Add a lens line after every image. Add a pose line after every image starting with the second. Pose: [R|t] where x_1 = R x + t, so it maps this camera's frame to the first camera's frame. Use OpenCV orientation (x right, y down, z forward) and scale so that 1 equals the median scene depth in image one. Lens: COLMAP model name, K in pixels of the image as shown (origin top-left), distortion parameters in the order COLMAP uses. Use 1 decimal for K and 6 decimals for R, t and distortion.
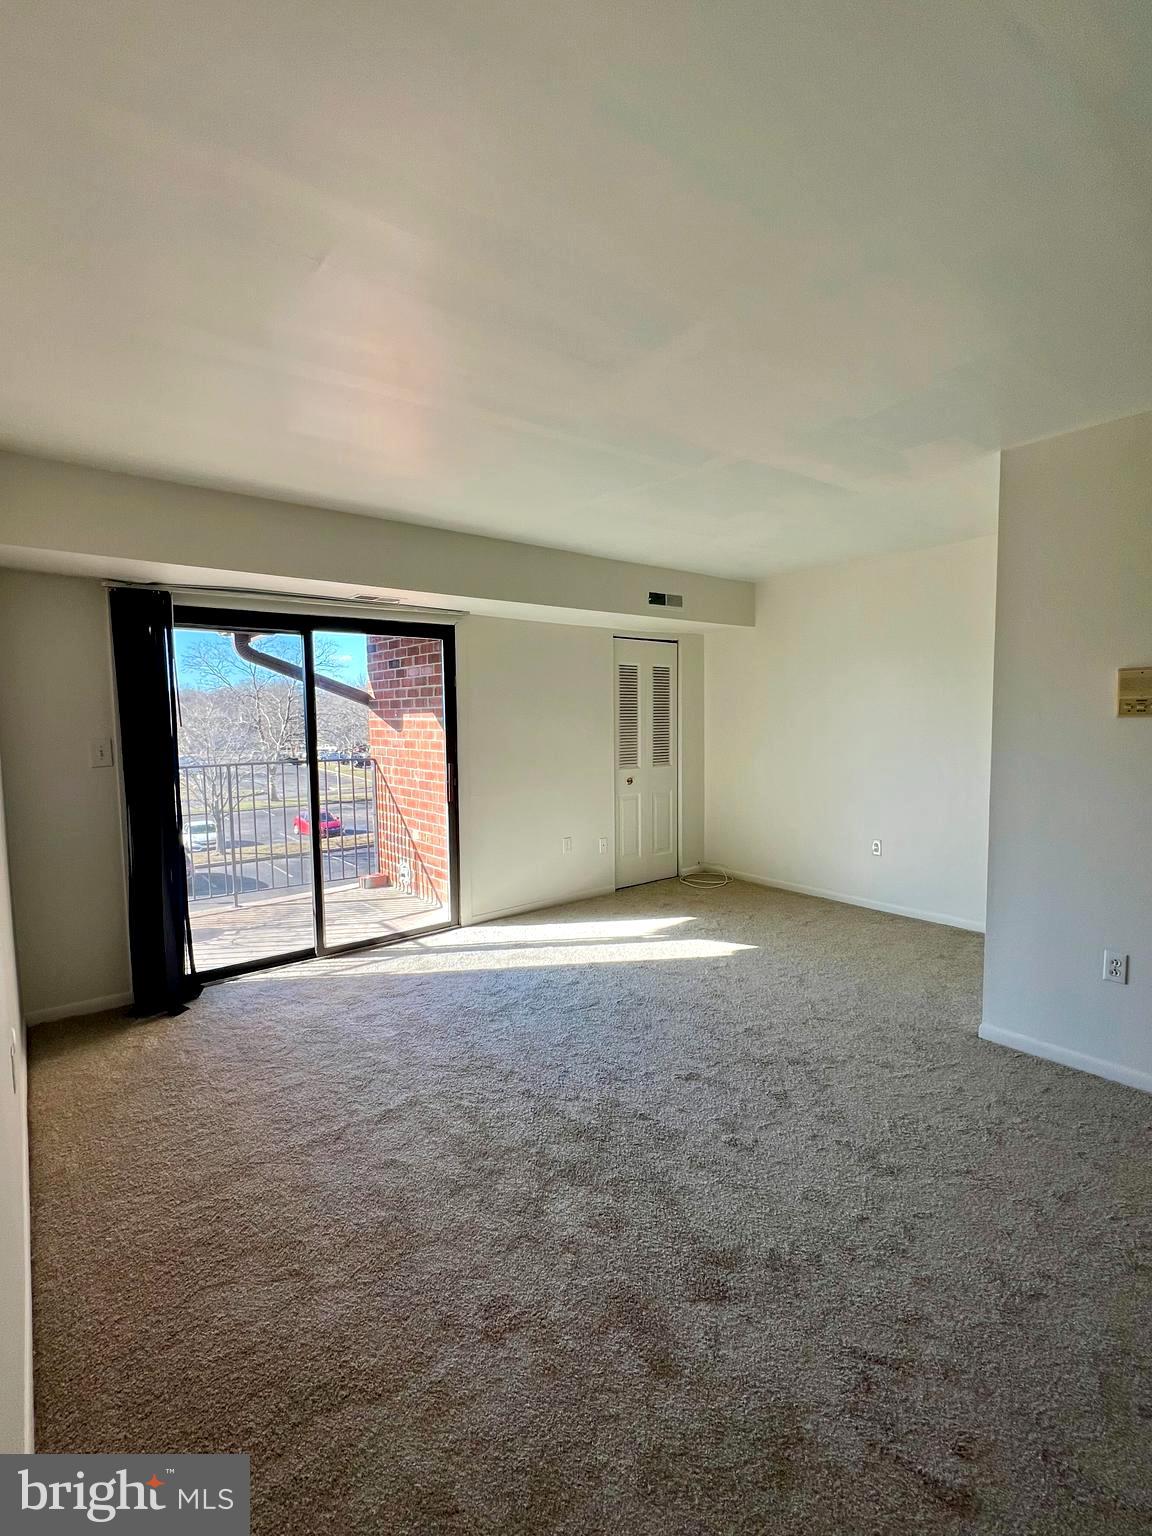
lens RADIAL K [[681.5, 0, 575.1], [0, 681.5, 764.4], [0, 0, 1]] dist [-0.002166, 0.000174]
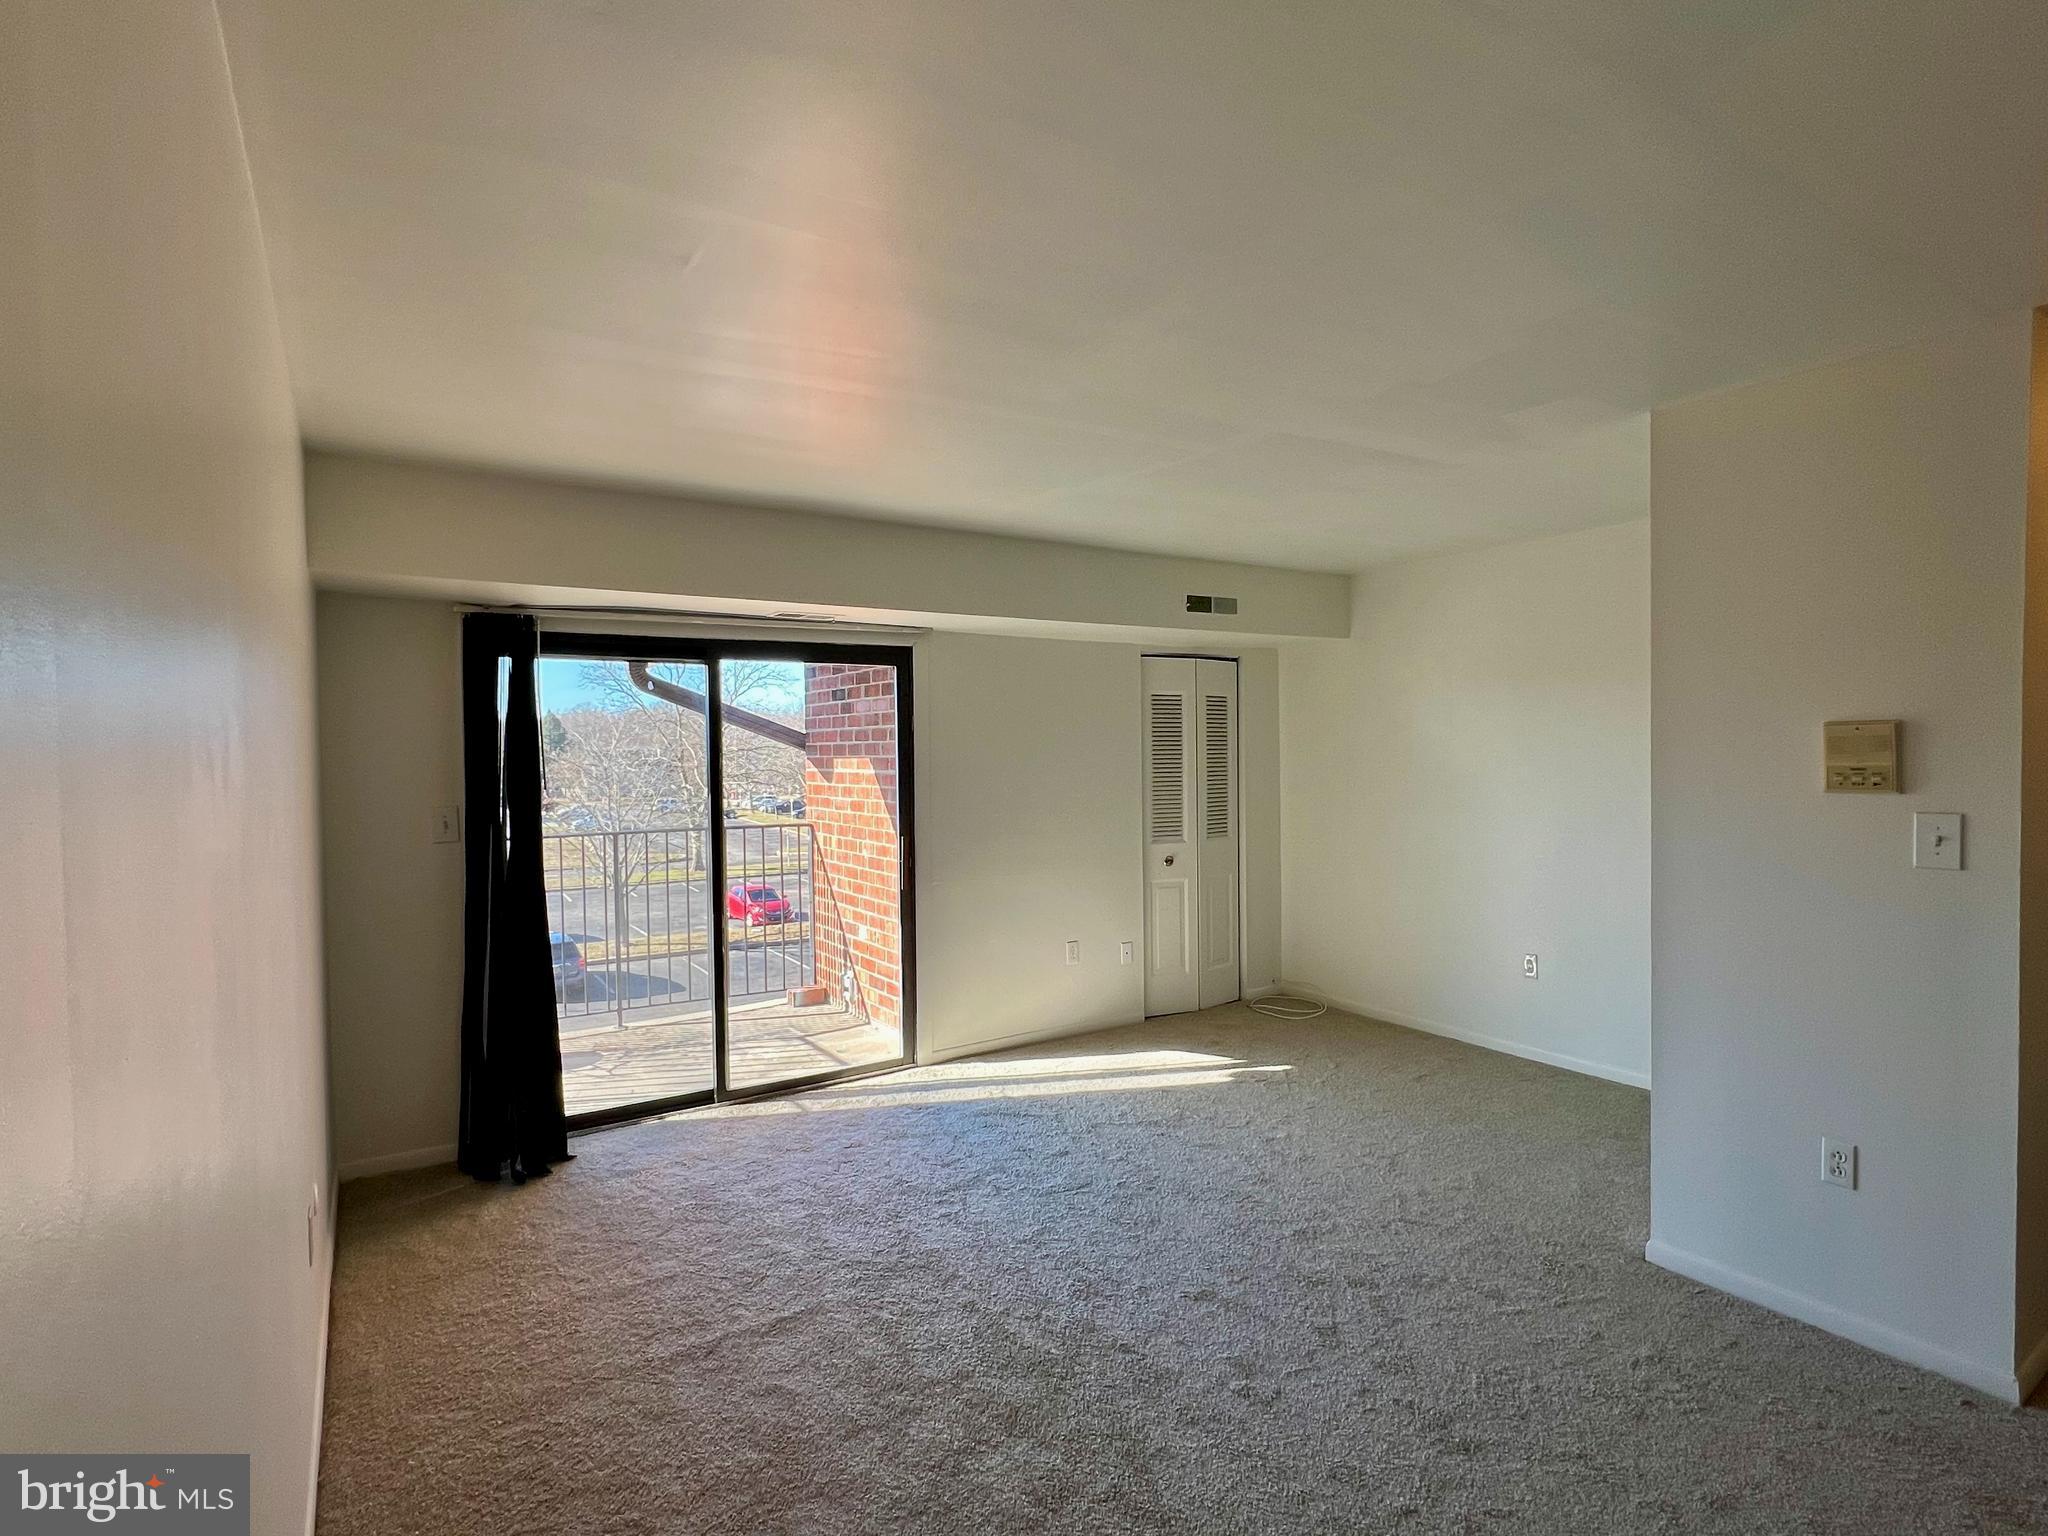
lens RADIAL K [[1003.6, 0, 1028.0], [0, 1003.6, 767.7], [0, 0, 1]] dist [-0.003285, 0.000261]
pose [[0.994978, 0.003113, -0.100047, 0.084511], [-0.008464, 0.998553, -0.053106, -0.029368], [0.099737, 0.053686, 0.993564, -0.074344]]
